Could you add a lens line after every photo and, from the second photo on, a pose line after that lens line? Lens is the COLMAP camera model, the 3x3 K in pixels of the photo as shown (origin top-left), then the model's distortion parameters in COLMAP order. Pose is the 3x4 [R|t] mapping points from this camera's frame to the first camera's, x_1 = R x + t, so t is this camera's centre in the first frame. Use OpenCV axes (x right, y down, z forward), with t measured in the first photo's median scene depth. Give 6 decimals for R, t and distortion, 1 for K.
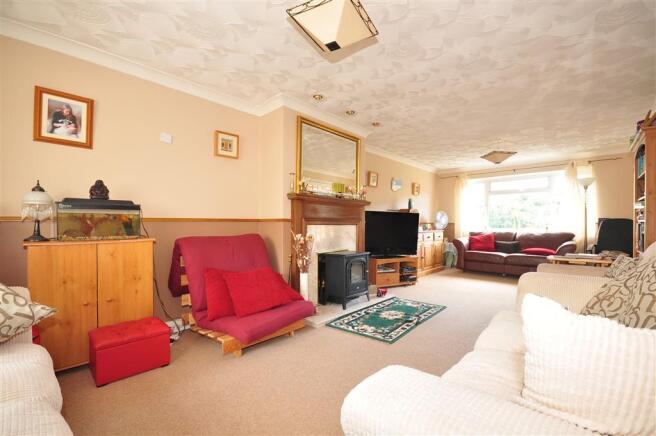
lens RADIAL K [[283.8, 0, 331.5], [0, 283.8, 221.9], [0, 0, 1]] dist [-0.001600, -0.002757]
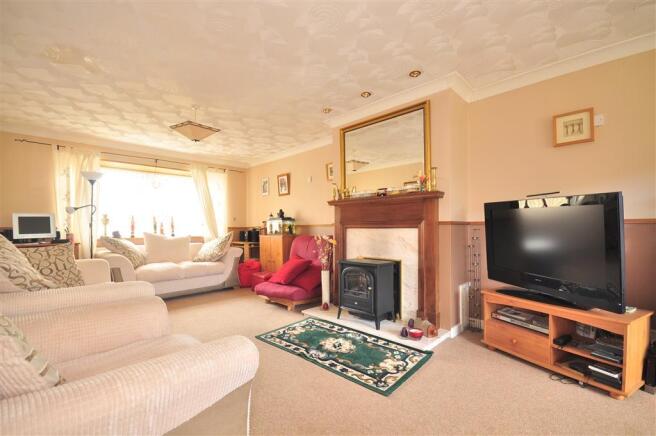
lens RADIAL K [[283.8, 0, 331.6], [0, 283.8, 220.8], [0, 0, 1]] dist [-0.001600, -0.002757]
pose [[-0.032570, -0.015639, -0.999347, 1.022547], [0.026409, 0.999515, -0.016502, -0.003191], [0.999120, -0.026929, -0.032141, 1.038009]]
